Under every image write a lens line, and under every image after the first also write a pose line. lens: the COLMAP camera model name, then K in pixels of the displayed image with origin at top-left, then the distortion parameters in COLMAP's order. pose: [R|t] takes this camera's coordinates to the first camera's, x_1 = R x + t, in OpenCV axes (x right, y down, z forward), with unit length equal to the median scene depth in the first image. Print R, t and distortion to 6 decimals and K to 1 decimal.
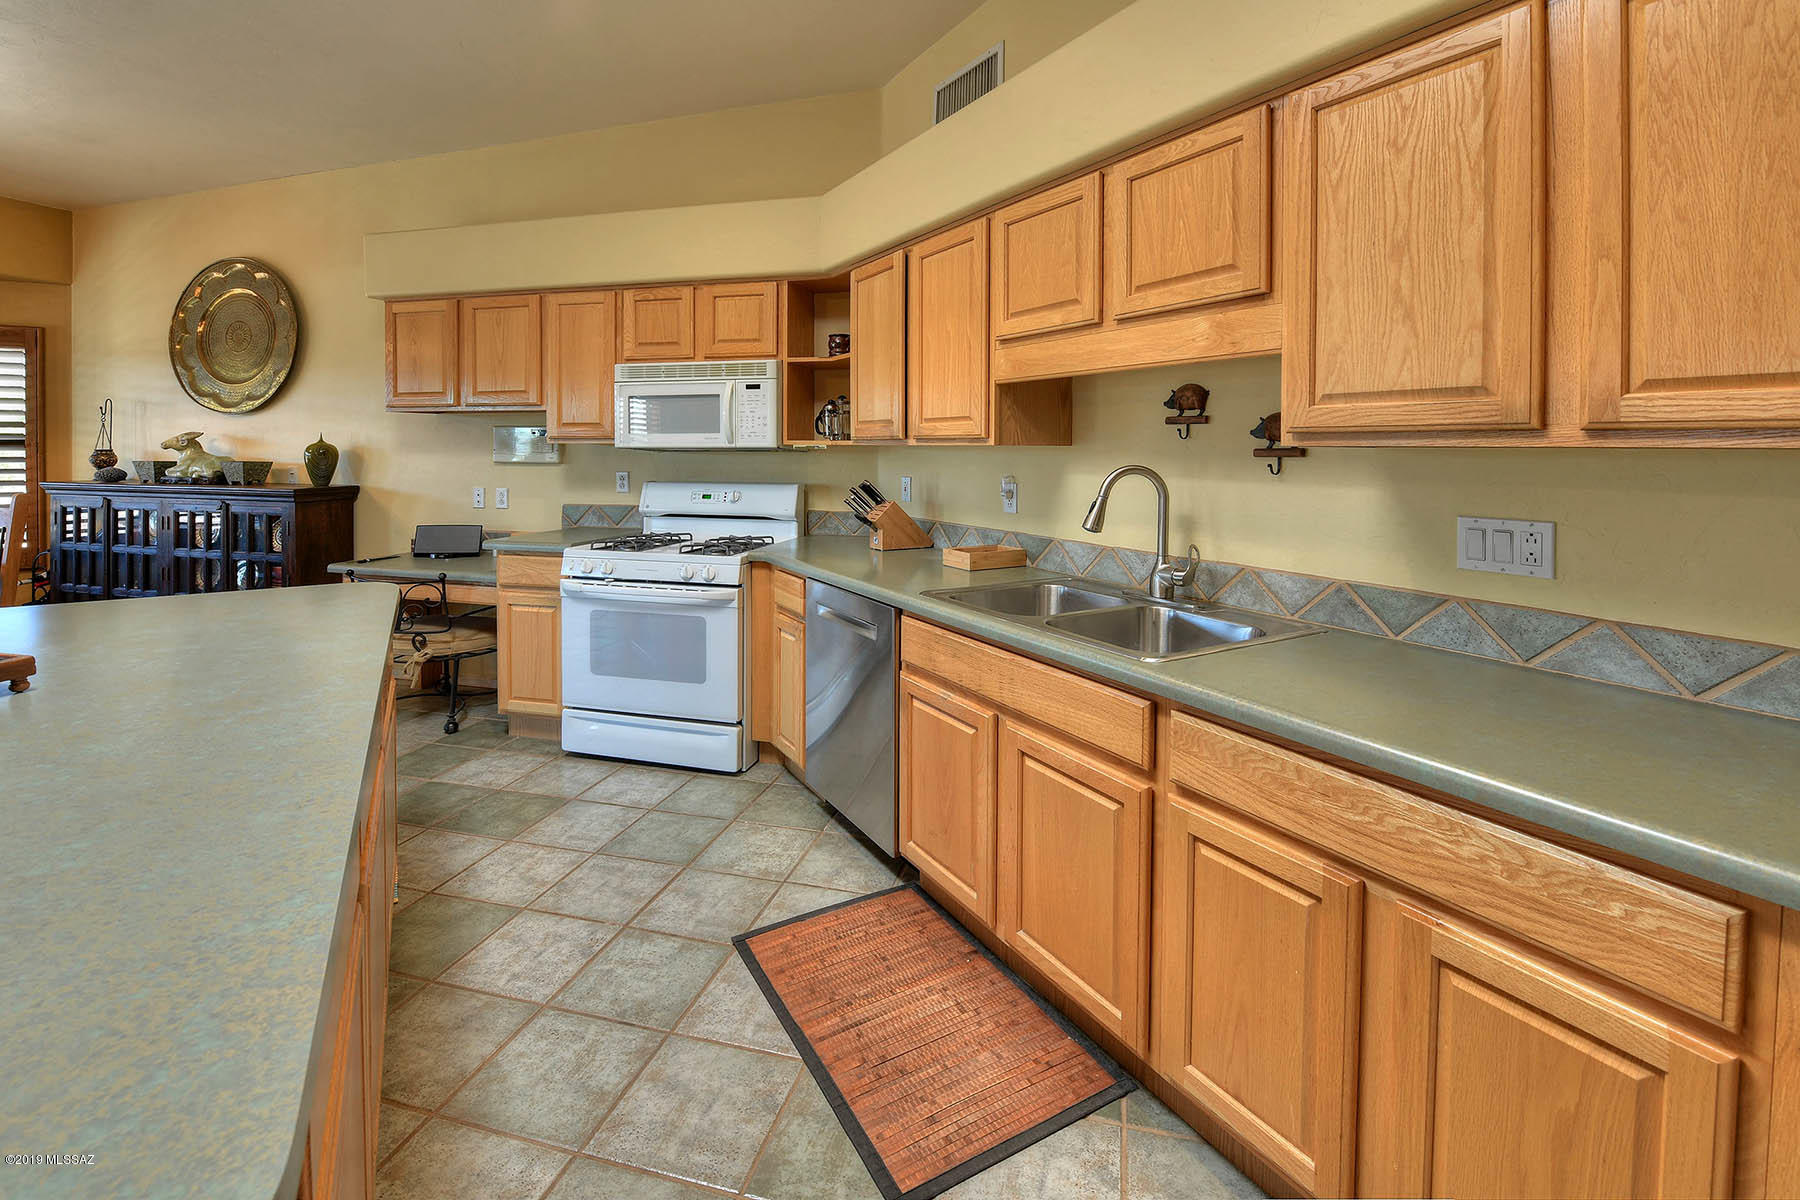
lens RADIAL K [[792.0, 0, 851.3], [0, 792.0, 471.6], [0, 0, 1]] dist [0.001168, -0.000955]
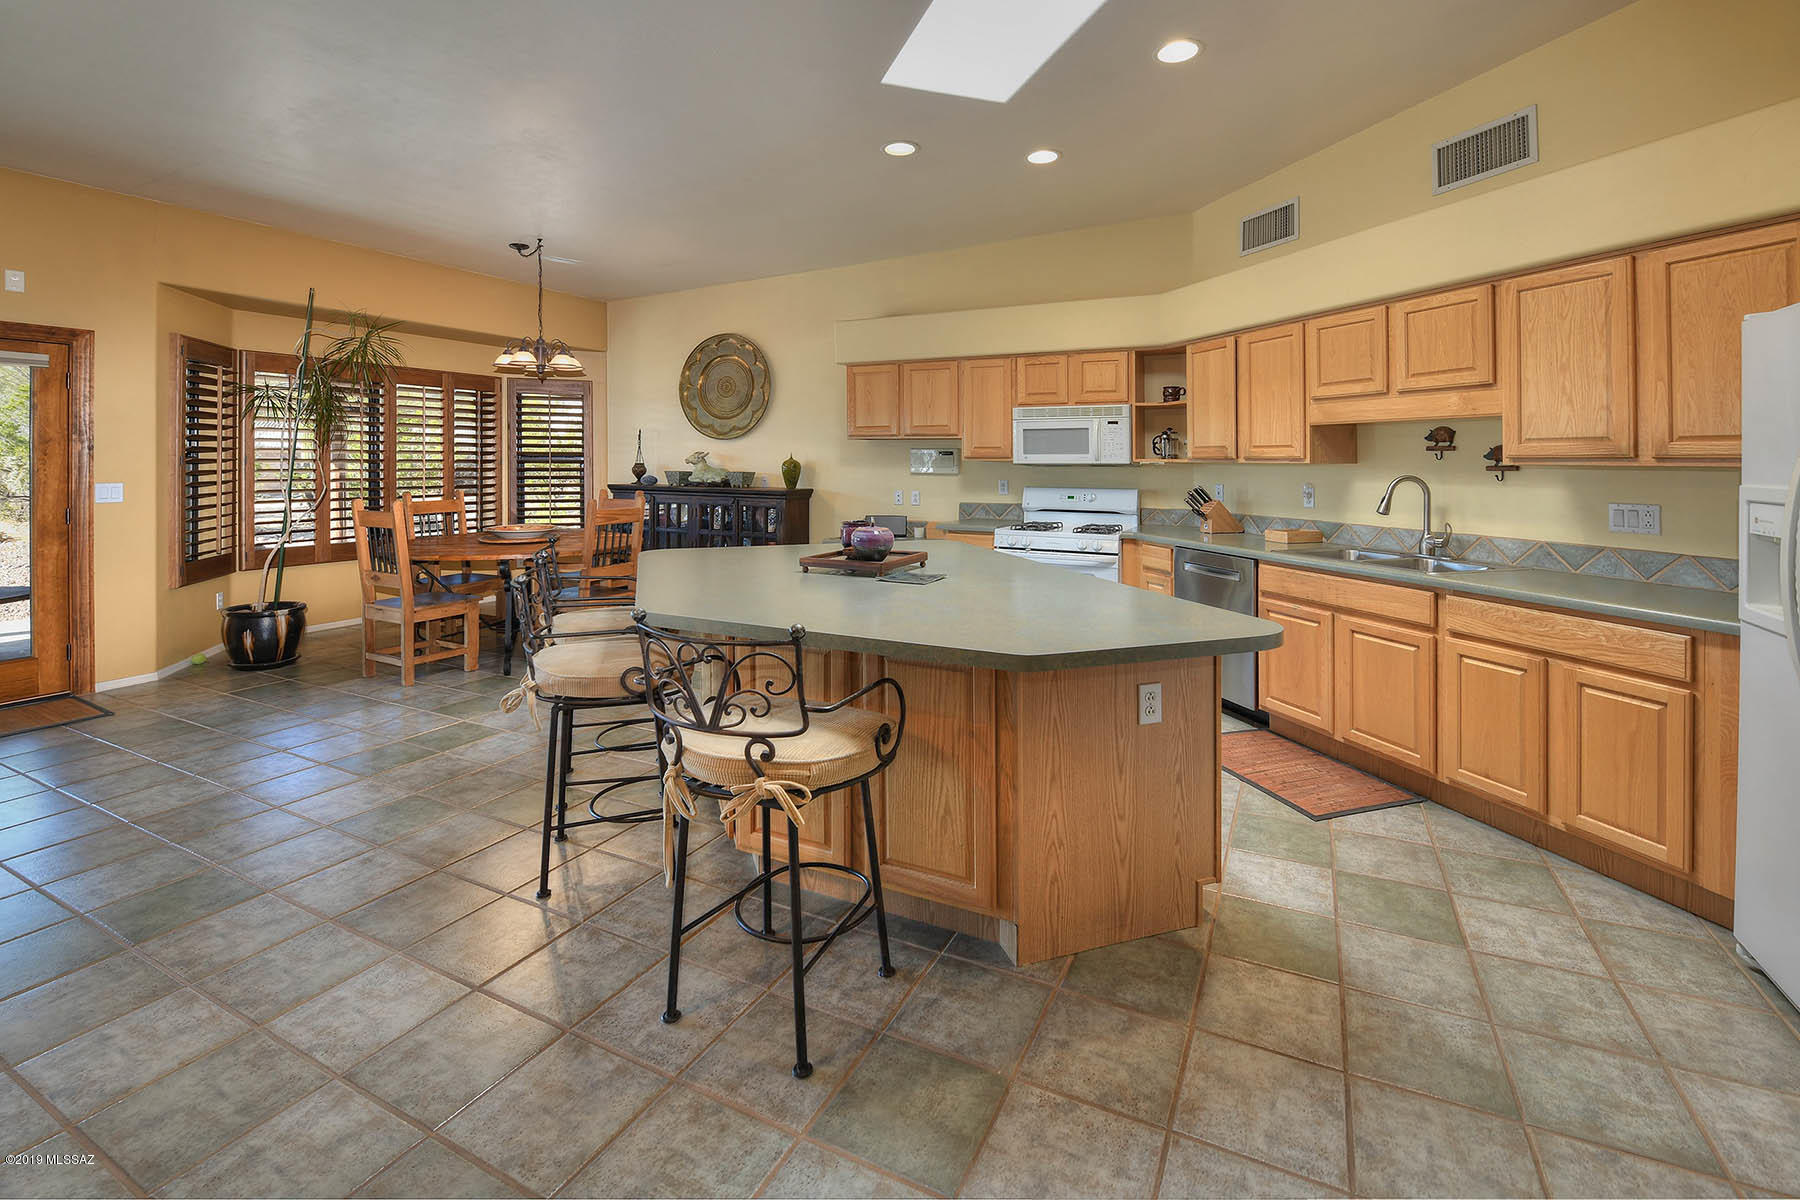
lens RADIAL K [[773.9, 0, 926.1], [0, 773.9, 455.7], [0, 0, 1]] dist [-0.002262, -0.000354]
pose [[0.989109, 0.001285, -0.147176, -0.360388], [-0.006996, 0.999242, -0.038289, 0.017333], [0.147015, 0.038901, 0.988369, -0.675135]]
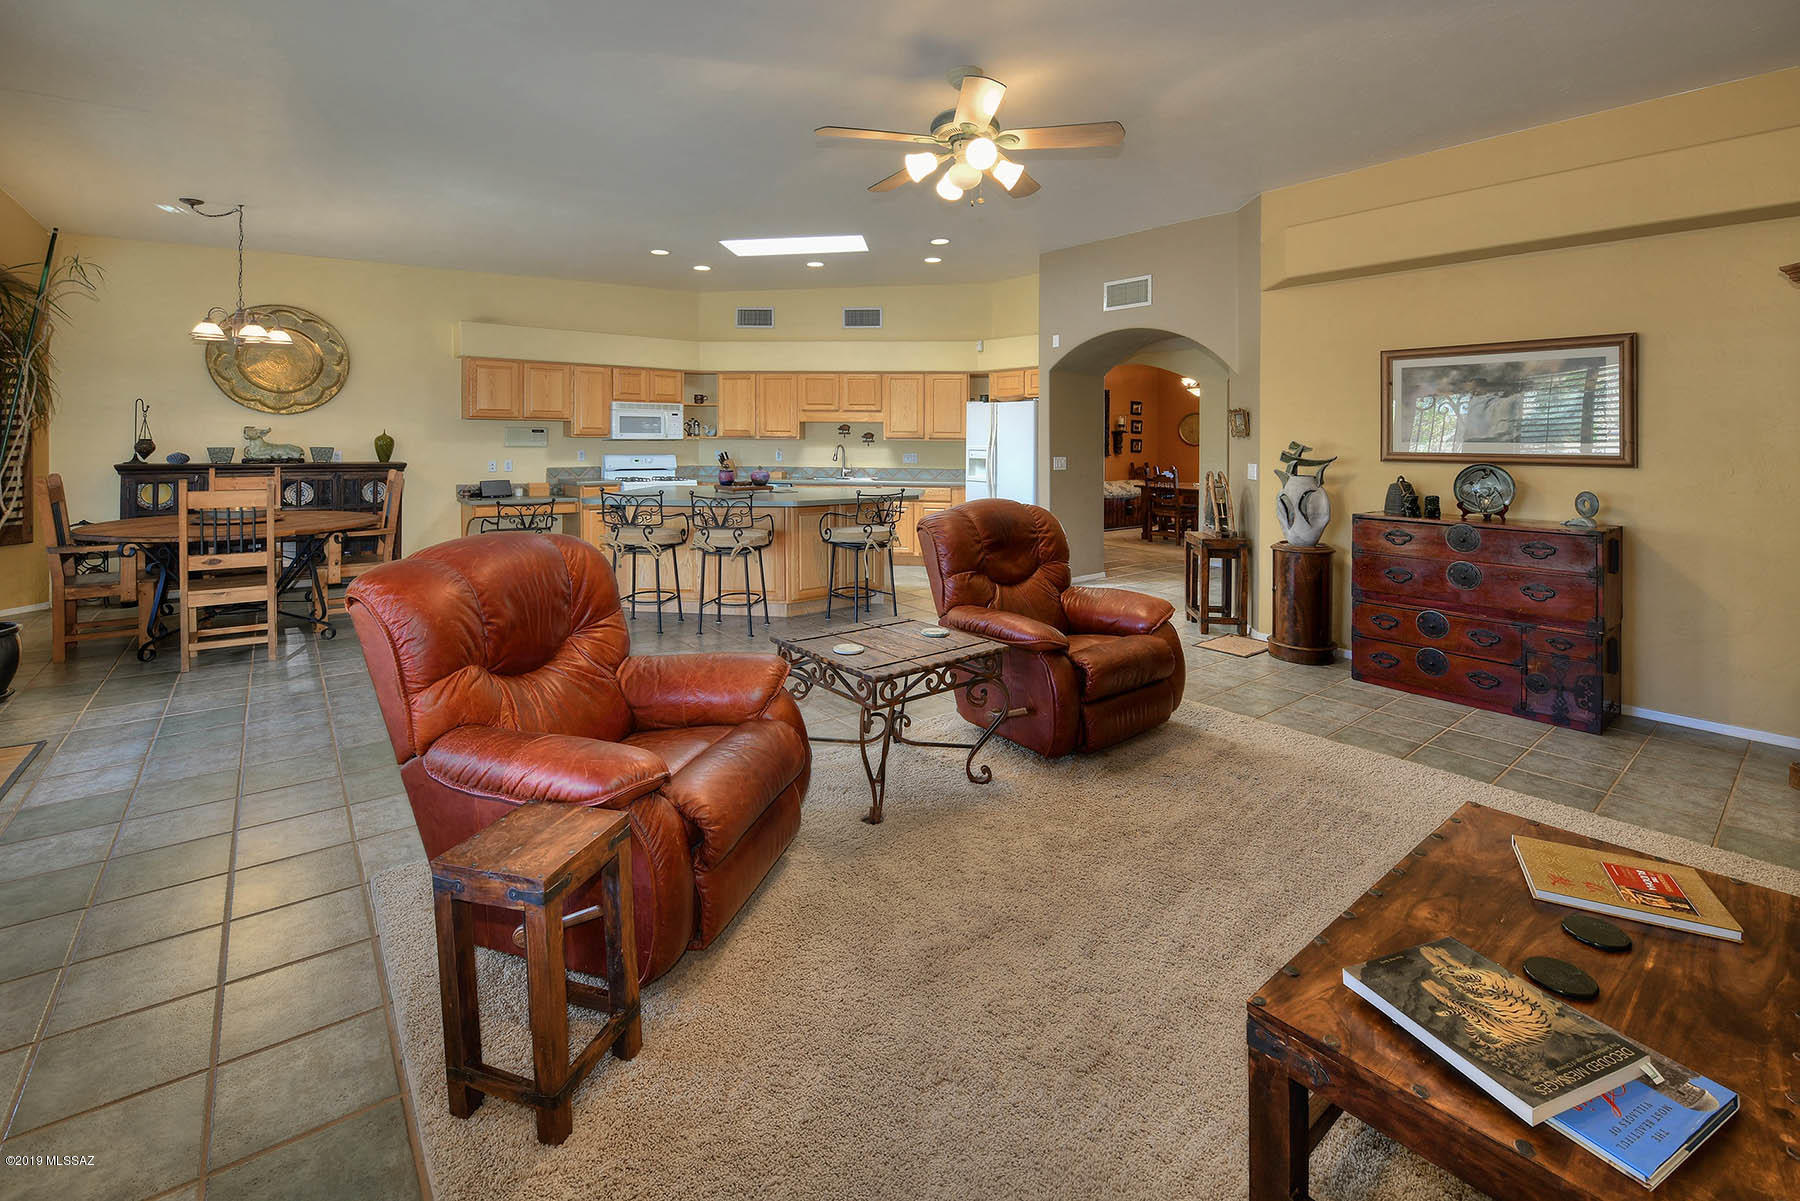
lens RADIAL K [[752.3, 0, 899.9], [0, 752.3, 449.3], [0, 0, 1]] dist [-0.017095, -0.000216]
pose [[0.562263, -0.010379, 0.826893, -2.342364], [0.019053, 0.999818, -0.000407, 0.021420], [-0.826739, 0.015984, 0.562359, -1.257713]]
